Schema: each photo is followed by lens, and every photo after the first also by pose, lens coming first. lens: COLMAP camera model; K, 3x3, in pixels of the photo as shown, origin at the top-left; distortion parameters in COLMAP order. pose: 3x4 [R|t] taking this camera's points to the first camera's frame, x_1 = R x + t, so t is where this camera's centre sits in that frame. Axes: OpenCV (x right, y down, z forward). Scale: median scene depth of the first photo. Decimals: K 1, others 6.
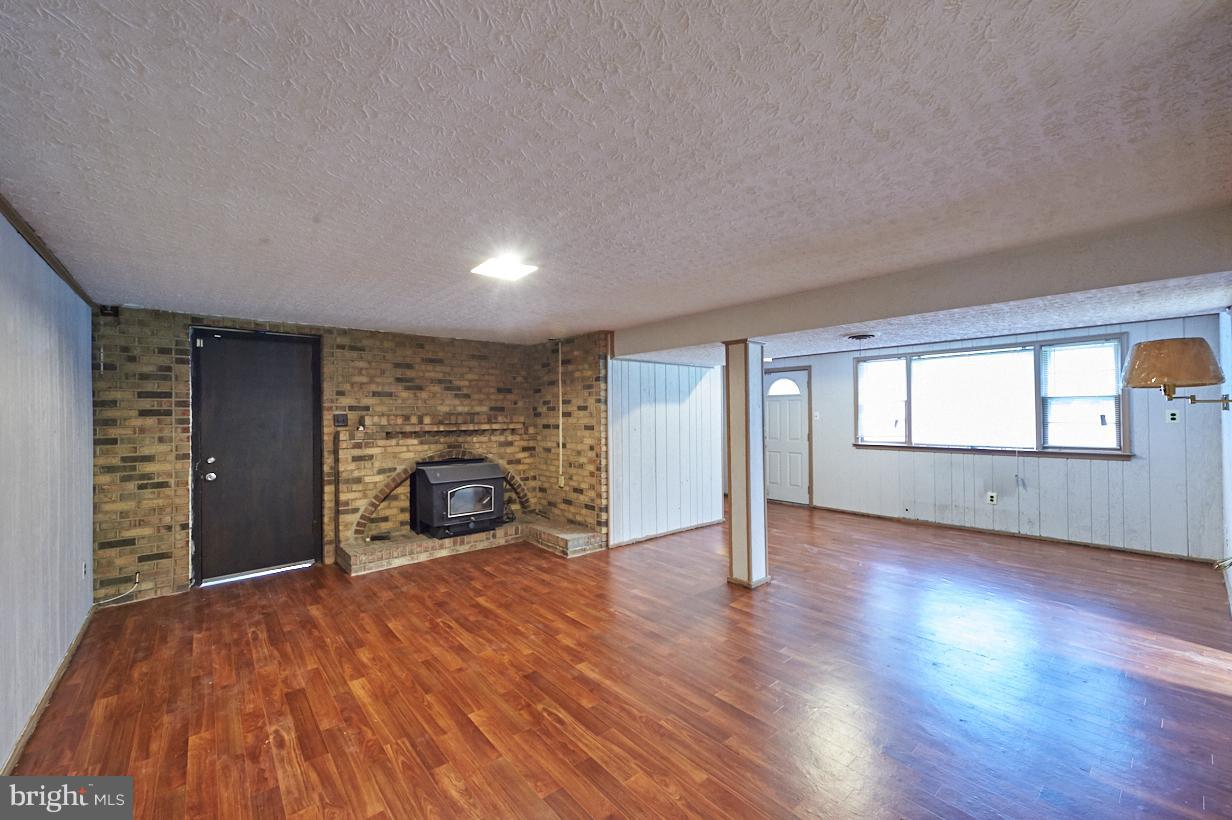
lens RADIAL K [[490.8, 0, 616.0], [0, 490.8, 410.0], [0, 0, 1]] dist [0.000965, -0.000007]
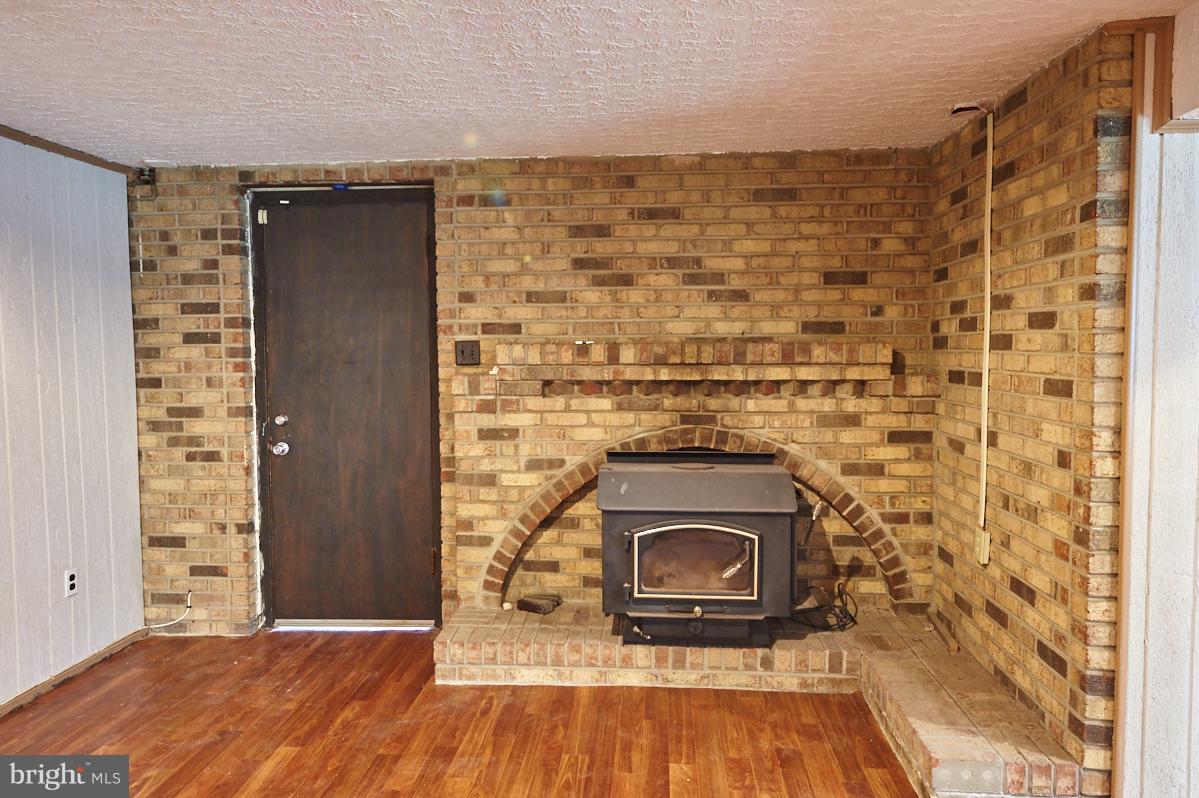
lens RADIAL K [[807.6, 0, 598.7], [0, 807.6, 391.0], [0, 0, 1]] dist [0.003948, 0.000615]
pose [[0.708007, 0.044104, -0.704827, 0.099202], [0.004723, 0.997730, 0.067178, 0.005225], [0.706190, -0.050891, 0.706191, 0.529235]]
